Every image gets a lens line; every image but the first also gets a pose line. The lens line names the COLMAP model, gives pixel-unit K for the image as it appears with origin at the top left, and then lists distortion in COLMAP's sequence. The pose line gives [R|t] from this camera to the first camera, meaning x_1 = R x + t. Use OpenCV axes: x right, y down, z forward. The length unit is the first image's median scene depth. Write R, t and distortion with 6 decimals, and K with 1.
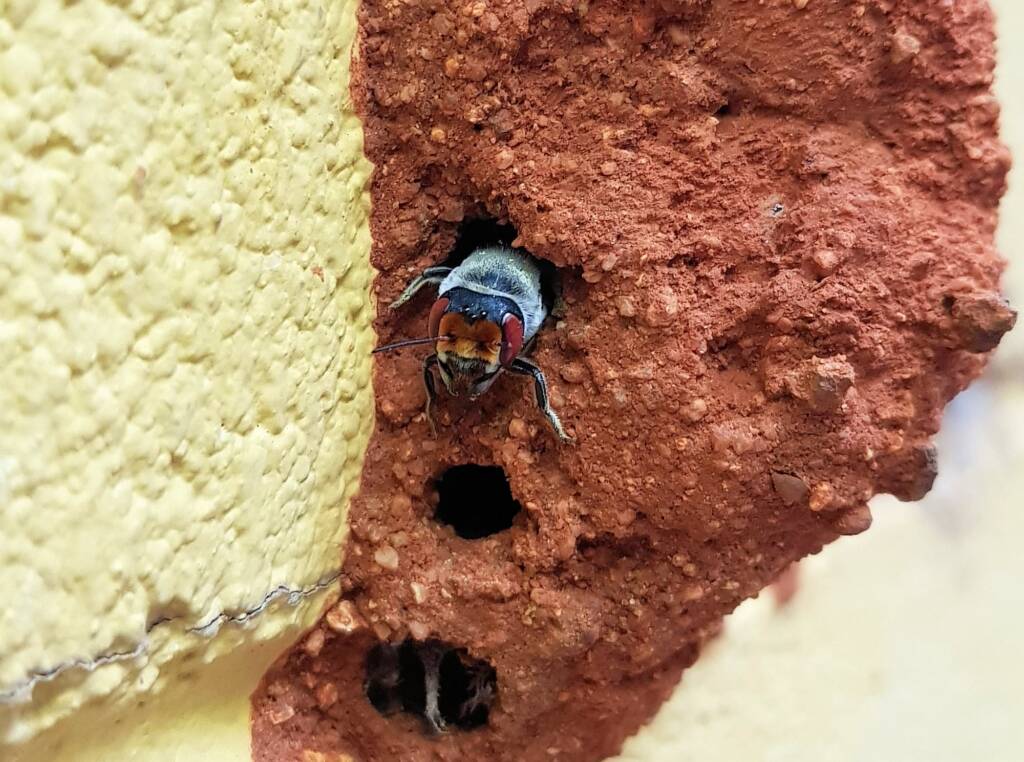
lens RADIAL K [[1405.8, 0, 446.5], [0, 1405.8, 310.8], [0, 0, 1]] dist [0.086577, -0.118701]
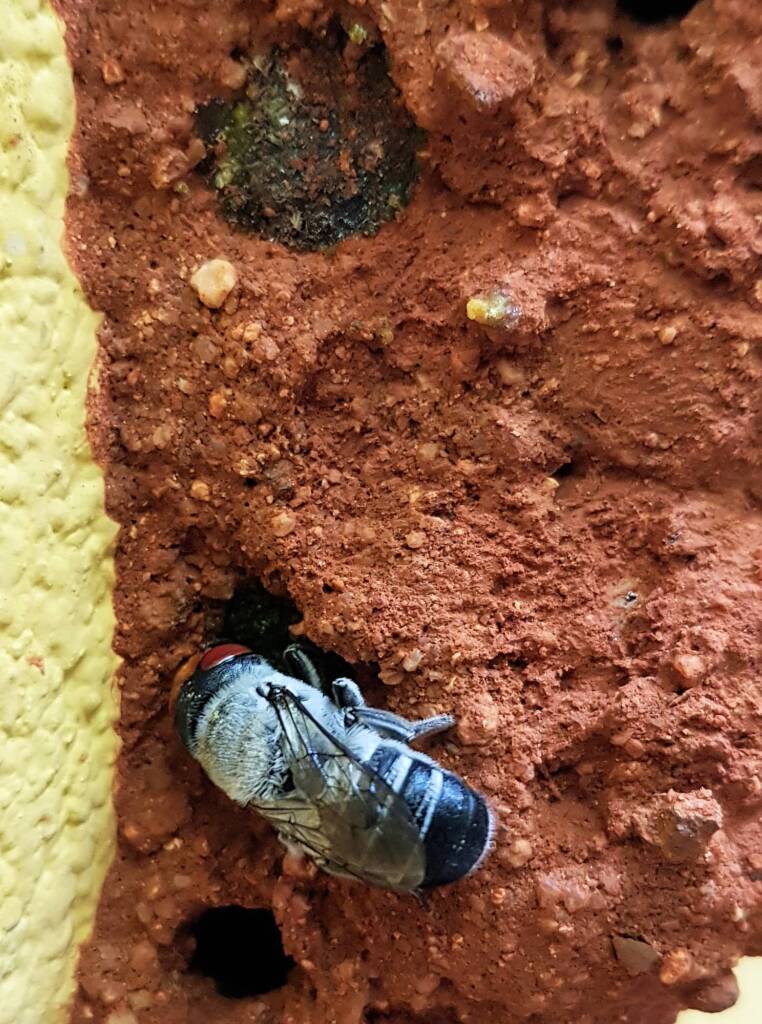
lens RADIAL K [[1372.1, 0, 310.2], [0, 1372.1, 632.8], [0, 0, 1]] dist [0.070778, -0.038629]
pose [[0.999532, 0.030492, -0.002351, 0.059933], [-0.030495, 0.999534, -0.001152, -0.046914], [0.002315, 0.001224, 0.999997, 0.237390]]
